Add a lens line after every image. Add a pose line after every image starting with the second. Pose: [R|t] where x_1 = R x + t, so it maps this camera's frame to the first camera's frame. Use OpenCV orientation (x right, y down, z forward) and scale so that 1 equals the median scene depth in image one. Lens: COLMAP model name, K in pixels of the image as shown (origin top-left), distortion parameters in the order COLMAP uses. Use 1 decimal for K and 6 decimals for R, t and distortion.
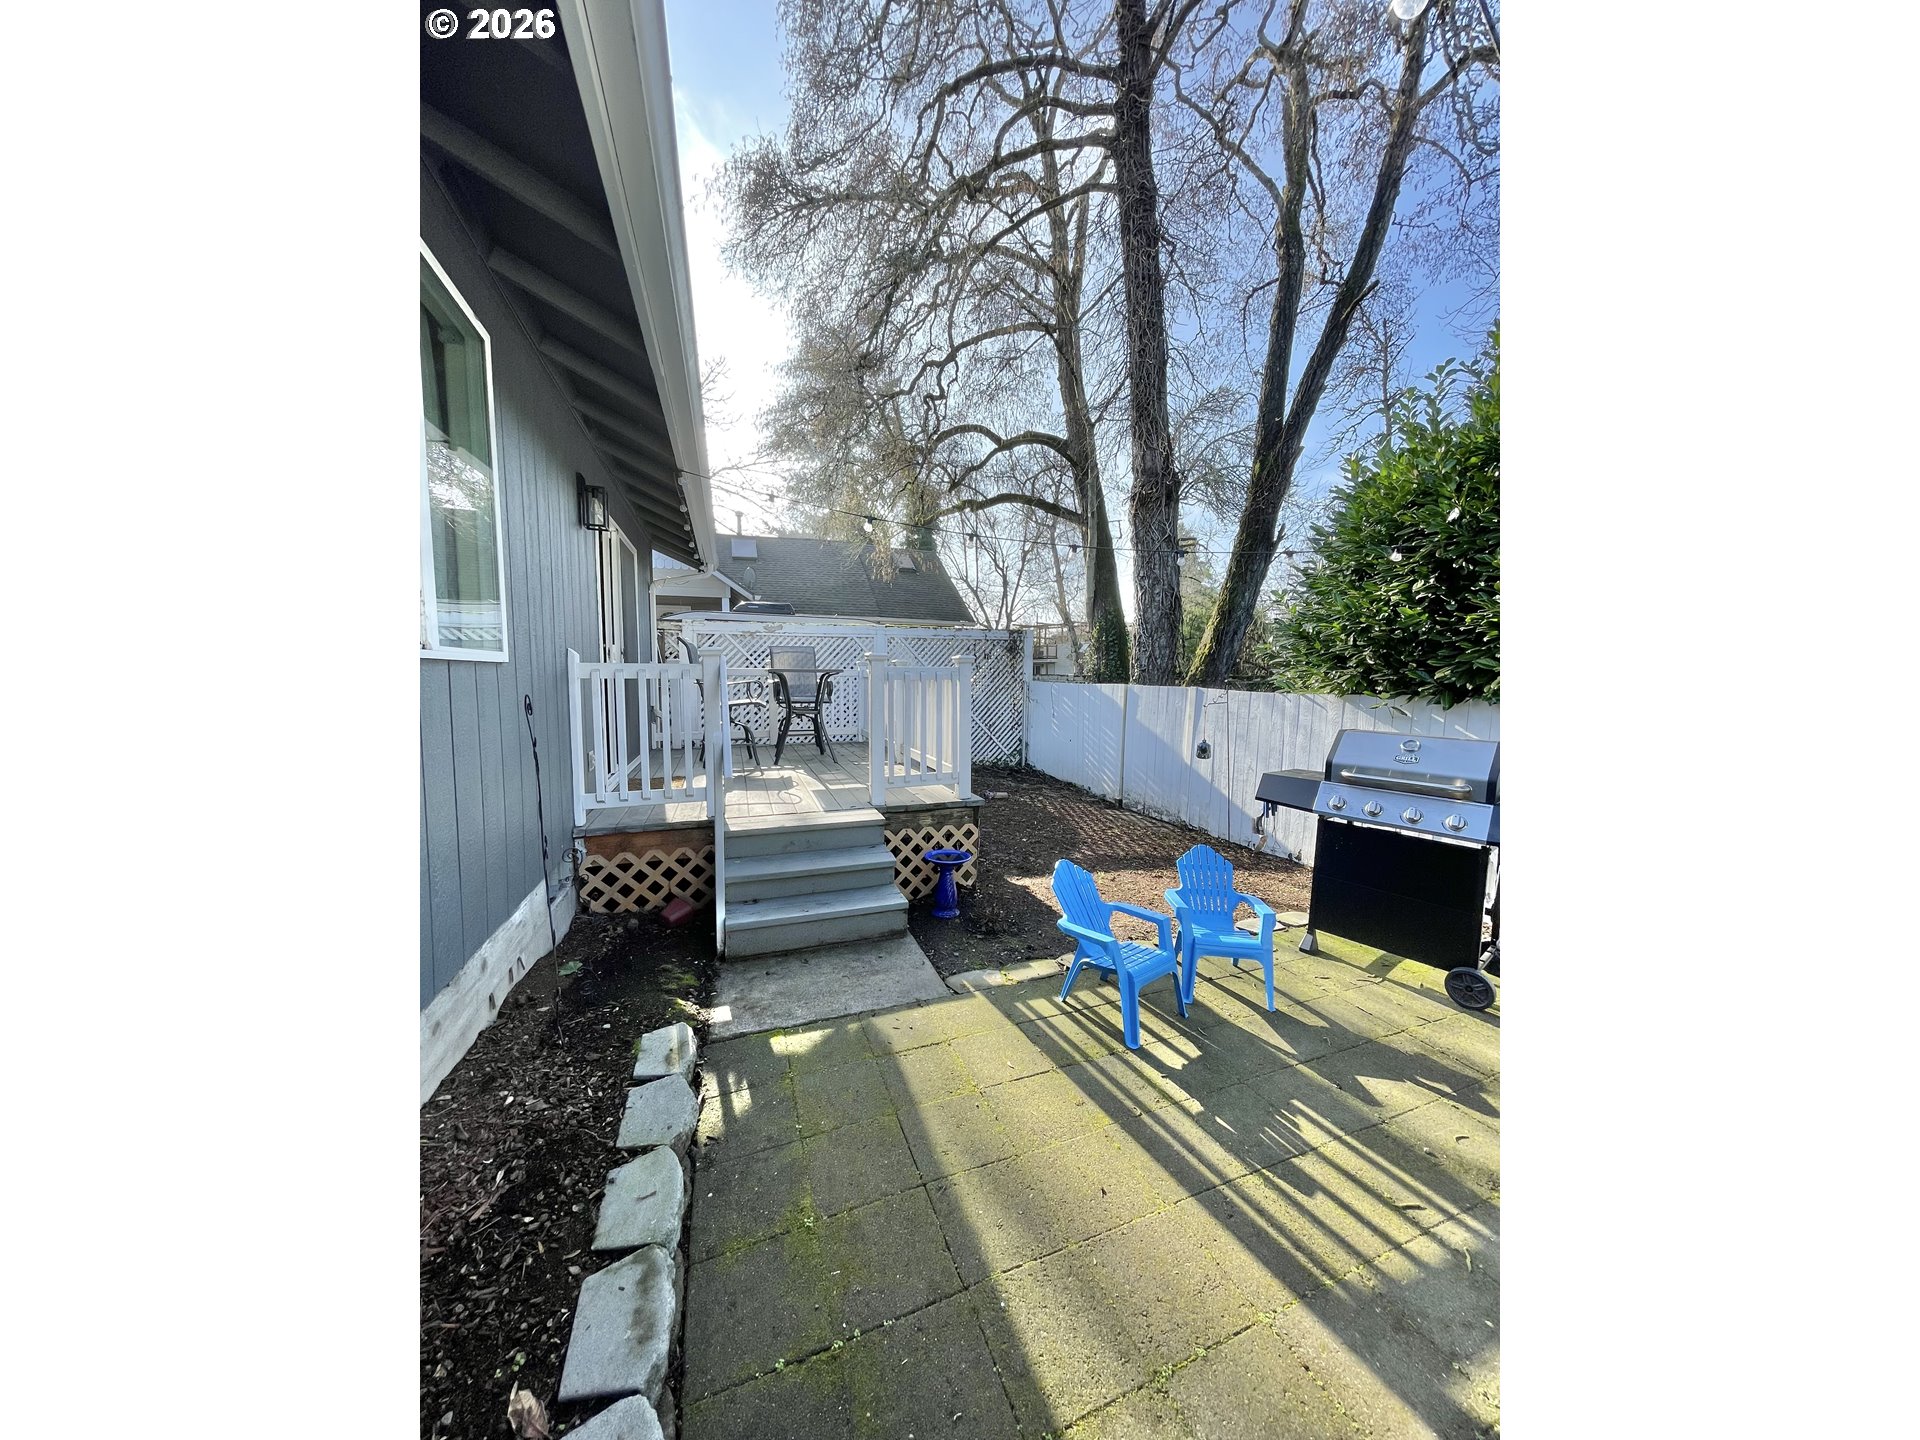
lens RADIAL K [[551.7, 0, 960.0], [0, 551.7, 720.0], [0, 0, 1]] dist [0.000464, 0.000003]
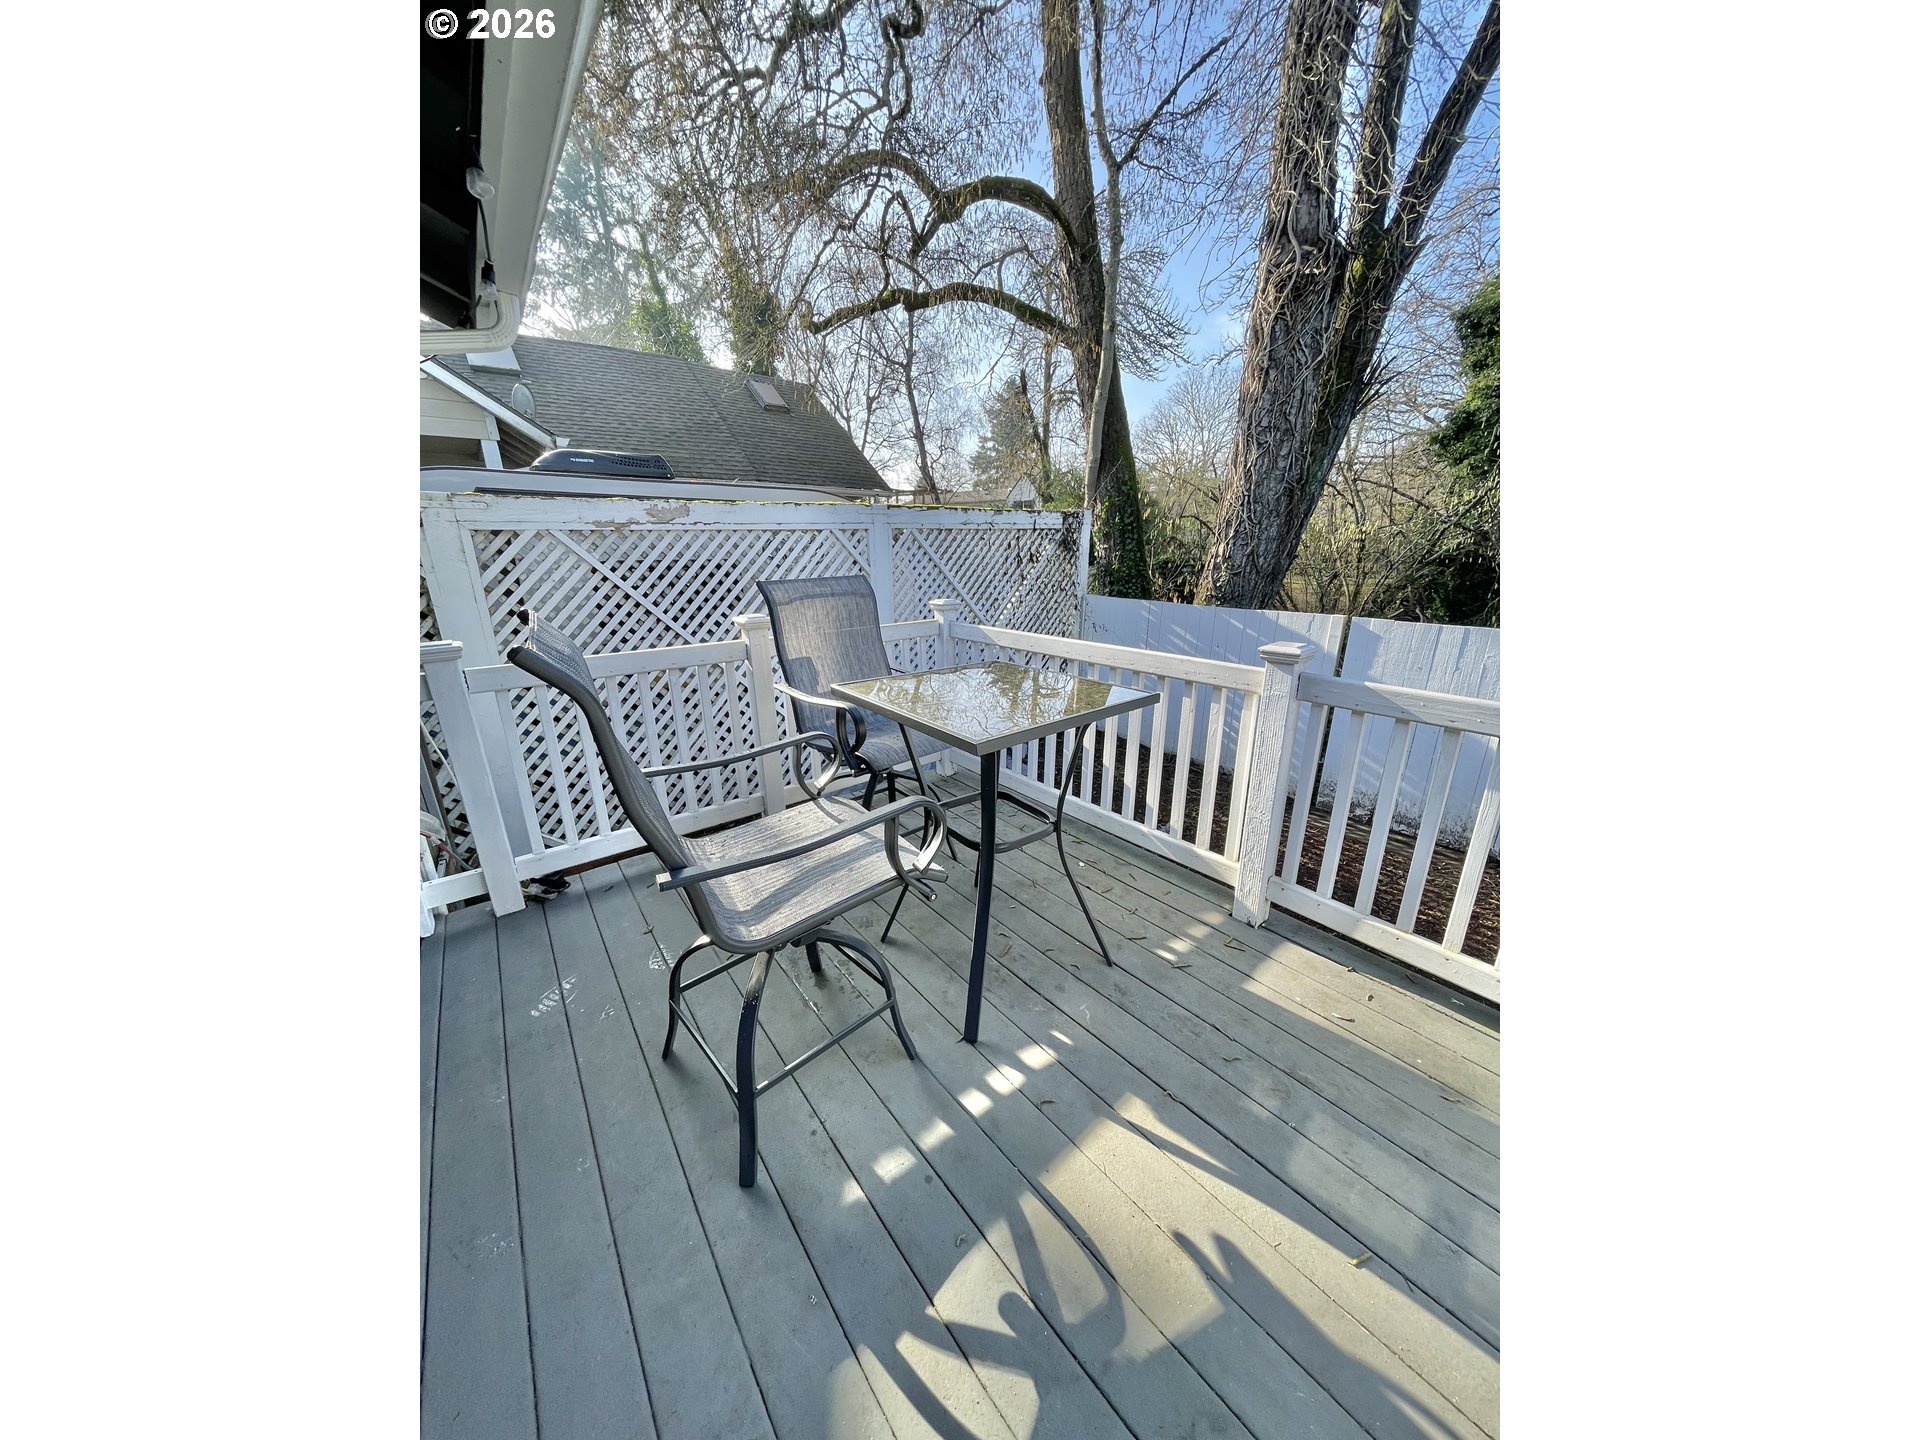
lens RADIAL K [[576.6, 0, 967.8], [0, 576.6, 711.5], [0, 0, 1]] dist [0.000459, 0.003820]
pose [[0.952446, -0.097354, 0.288738, -0.204647], [0.039083, 0.978791, 0.201098, -0.074873], [-0.302191, -0.180250, 0.936050, 0.367783]]
